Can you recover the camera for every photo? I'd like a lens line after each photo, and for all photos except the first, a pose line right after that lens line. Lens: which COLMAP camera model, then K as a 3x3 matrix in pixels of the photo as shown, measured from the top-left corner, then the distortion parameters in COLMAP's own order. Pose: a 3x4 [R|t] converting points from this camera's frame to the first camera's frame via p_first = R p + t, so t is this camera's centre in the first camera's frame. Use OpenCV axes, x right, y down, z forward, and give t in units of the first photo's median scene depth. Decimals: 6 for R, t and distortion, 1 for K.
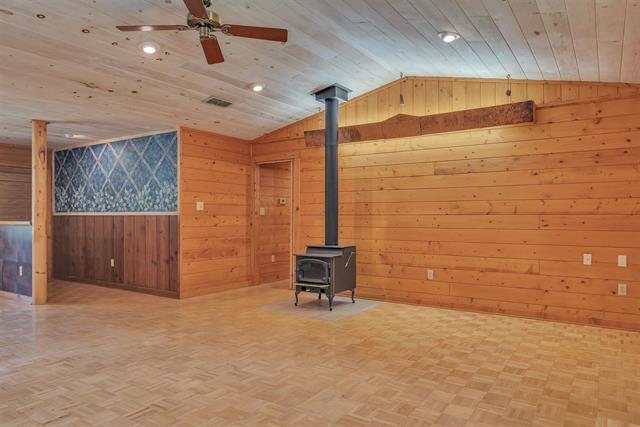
lens RADIAL K [[431.9, 0, 321.2], [0, 431.9, 217.3], [0, 0, 1]] dist [-0.000946, 0.000447]
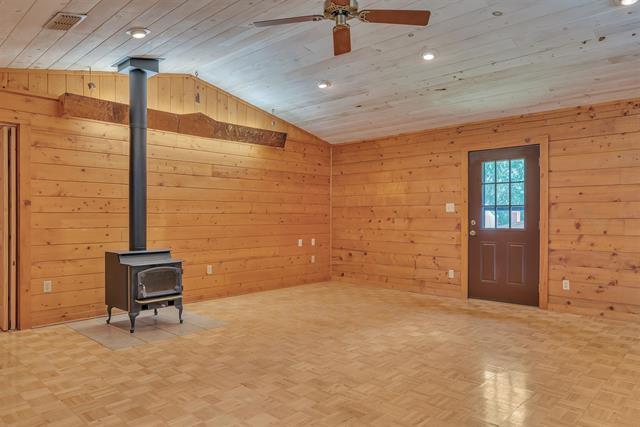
lens RADIAL K [[431.9, 0, 321.2], [0, 431.9, 217.3], [0, 0, 1]] dist [-0.000946, 0.000447]
pose [[0.171588, -0.003612, 0.985162, -0.646756], [0.000111, 0.999993, 0.003647, -0.000342], [-0.985169, -0.000517, 0.171587, 0.469303]]
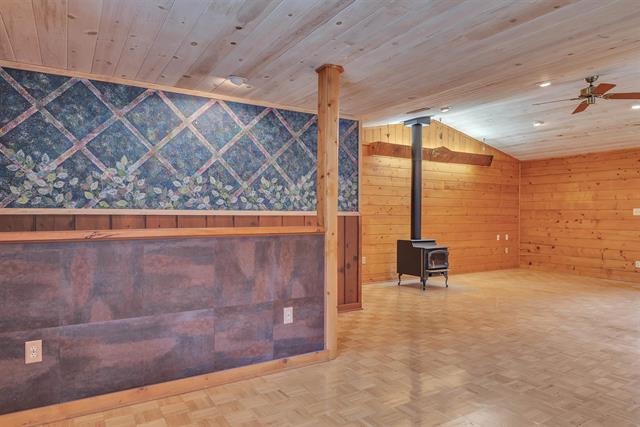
lens RADIAL K [[409.1, 0, 320.0], [0, 409.1, 213.5], [0, 0, 1]] dist [-0.006269, -0.000791]
pose [[0.424402, 0.002031, 0.905472, -1.063240], [-0.006015, 0.999982, 0.000576, -0.009010], [-0.905454, -0.005691, 0.424407, 0.673226]]
